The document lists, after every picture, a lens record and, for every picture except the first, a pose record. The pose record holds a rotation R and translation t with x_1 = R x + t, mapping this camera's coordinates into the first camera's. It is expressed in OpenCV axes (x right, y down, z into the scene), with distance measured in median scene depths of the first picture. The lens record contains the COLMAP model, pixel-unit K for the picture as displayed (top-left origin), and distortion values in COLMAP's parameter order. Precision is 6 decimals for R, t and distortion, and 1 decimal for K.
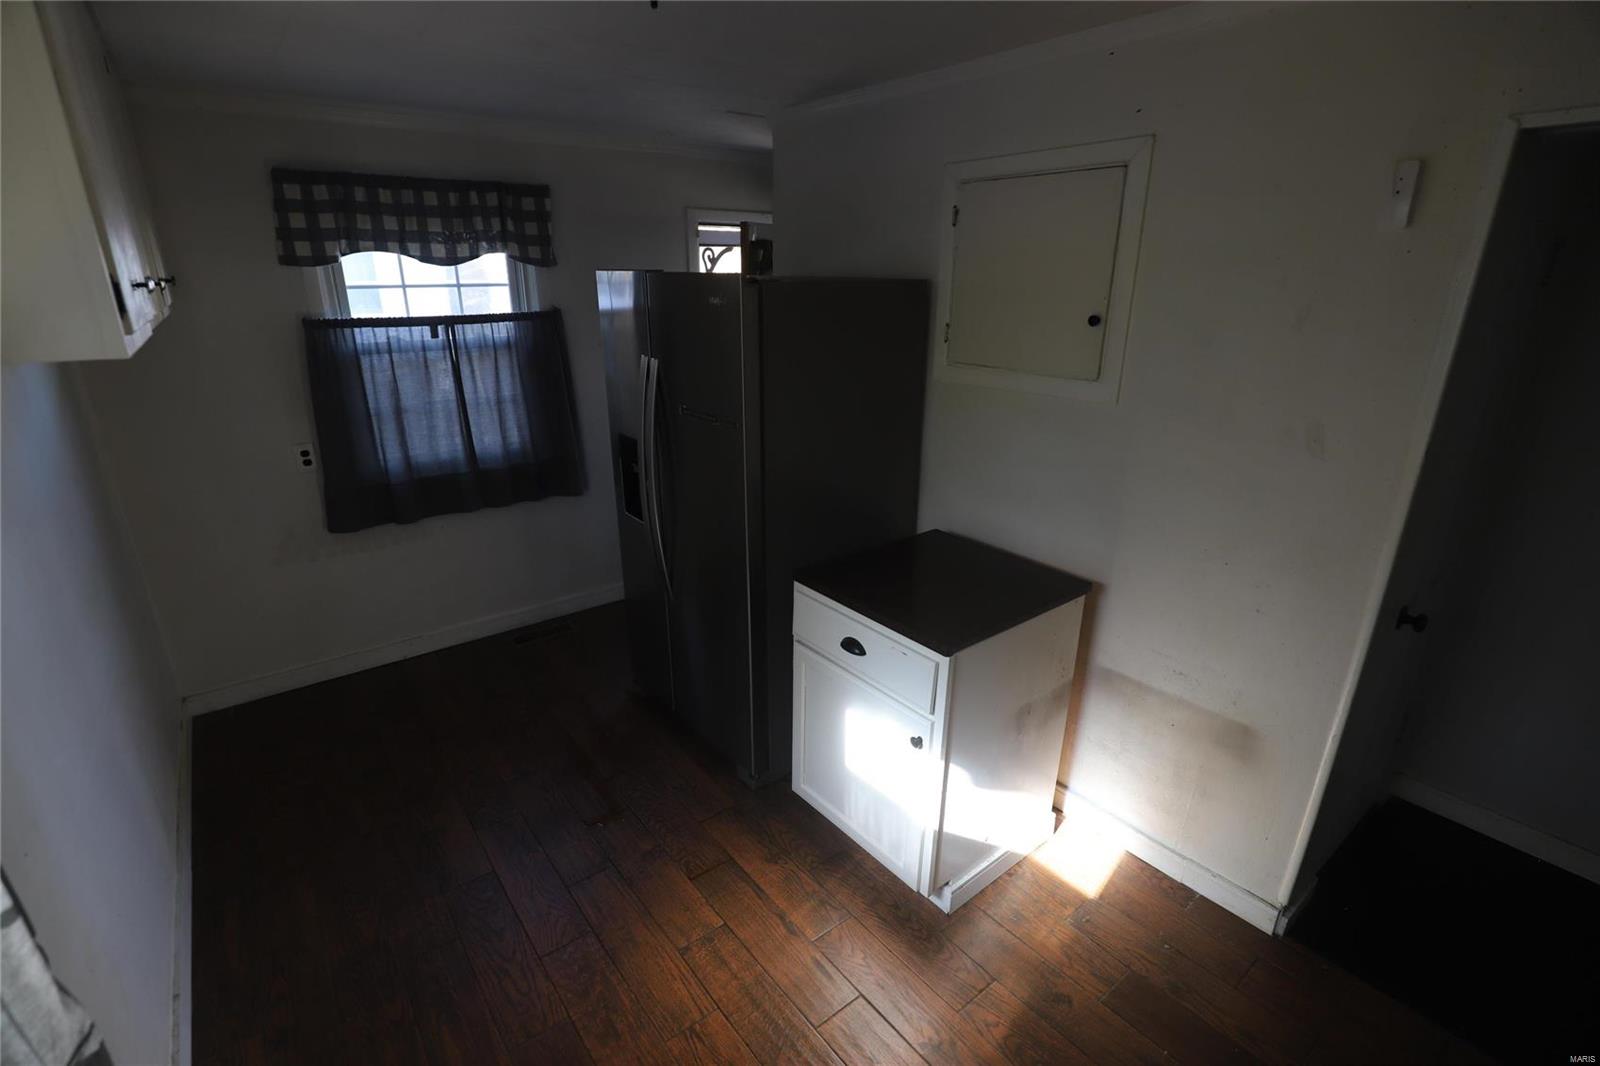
lens RADIAL K [[736.9, 0, 798.5], [0, 736.9, 540.5], [0, 0, 1]] dist [-0.025930, 0.000107]
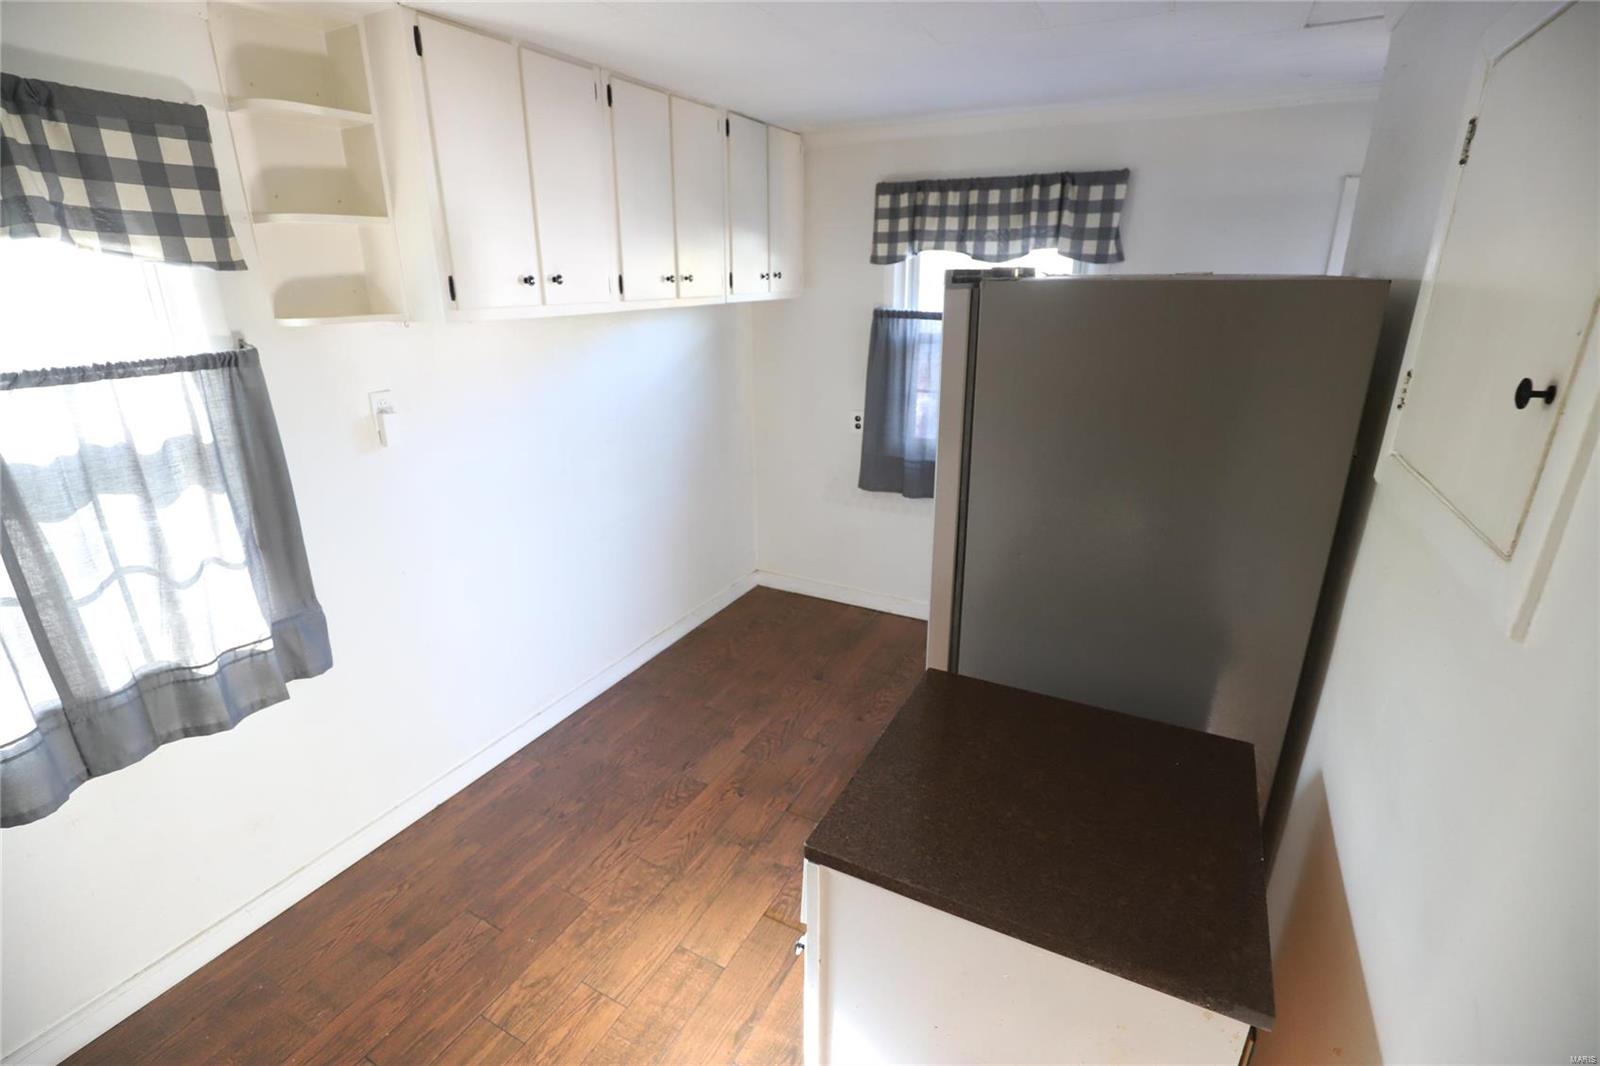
lens RADIAL K [[736.9, 0, 799.6], [0, 736.9, 531.5], [0, 0, 1]] dist [-0.025930, 0.000107]
pose [[0.408544, 0.297017, -0.863060, 0.440109], [-0.305297, 0.935576, 0.177455, -0.145530], [0.860166, 0.190992, 0.472903, 0.412072]]
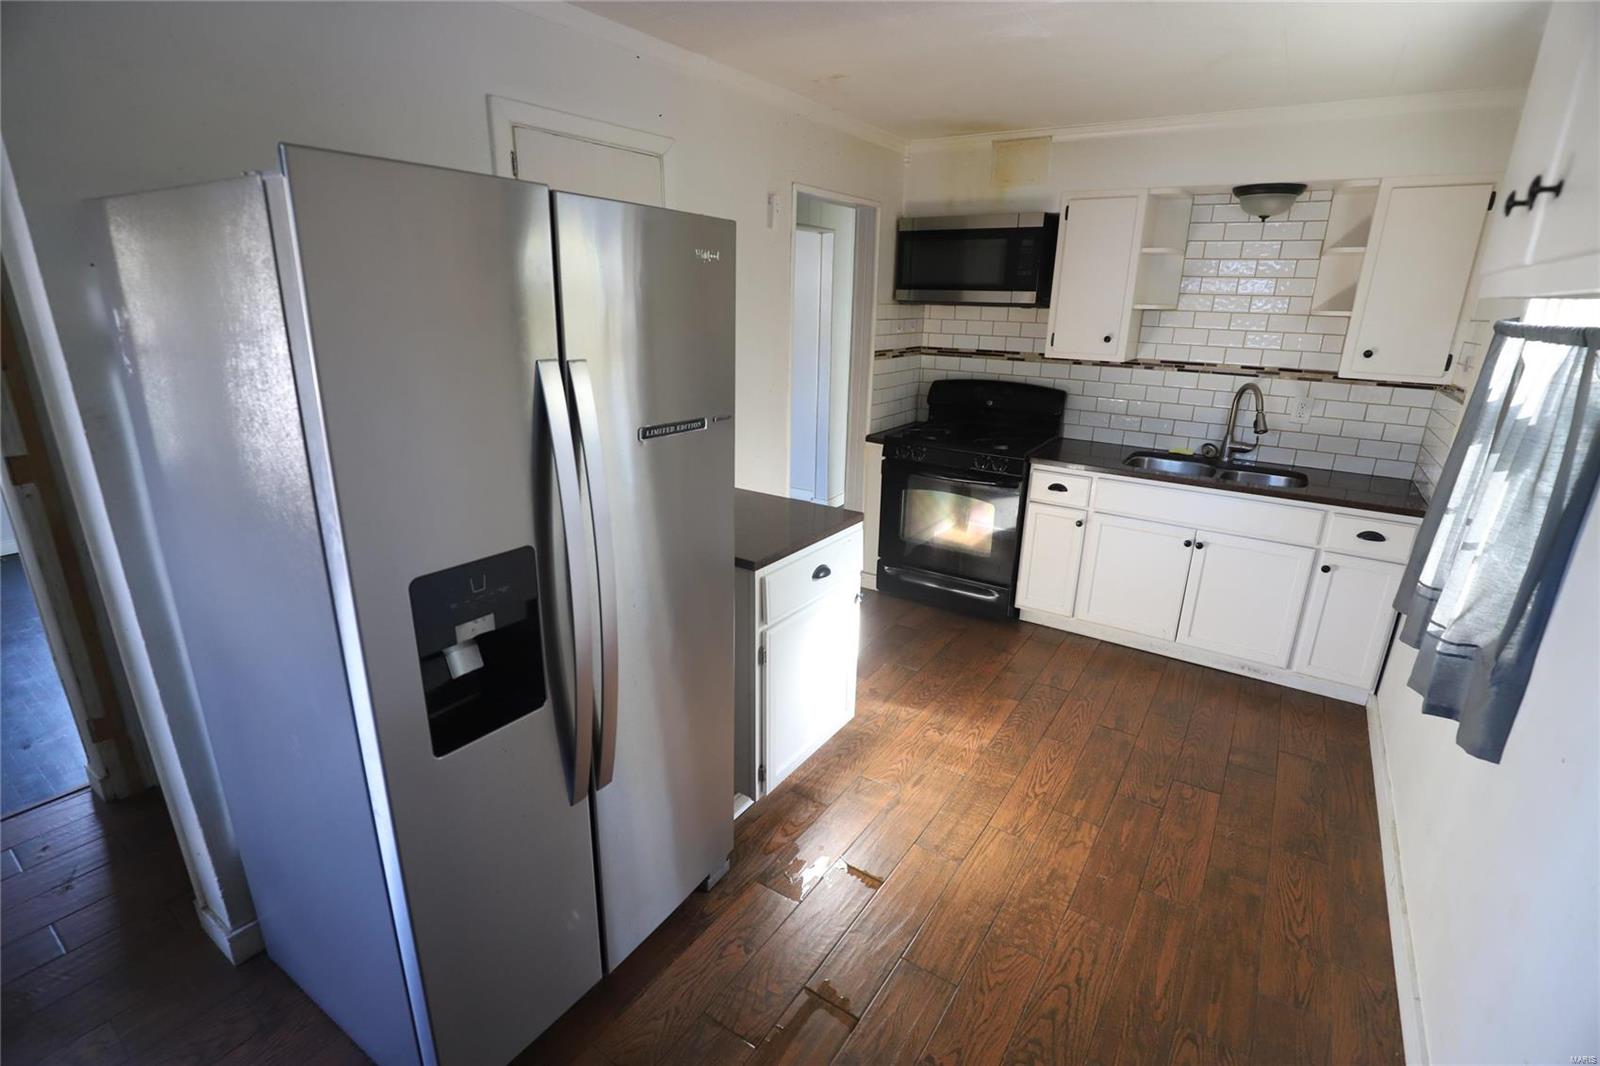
lens RADIAL K [[736.9, 0, 802.2], [0, 736.9, 536.5], [0, 0, 1]] dist [-0.025930, 0.000107]
pose [[-0.310618, -0.302895, 0.900983, -0.679981], [0.301561, 0.867502, 0.395603, -0.266303], [-0.901431, 0.394583, -0.178121, 0.892630]]
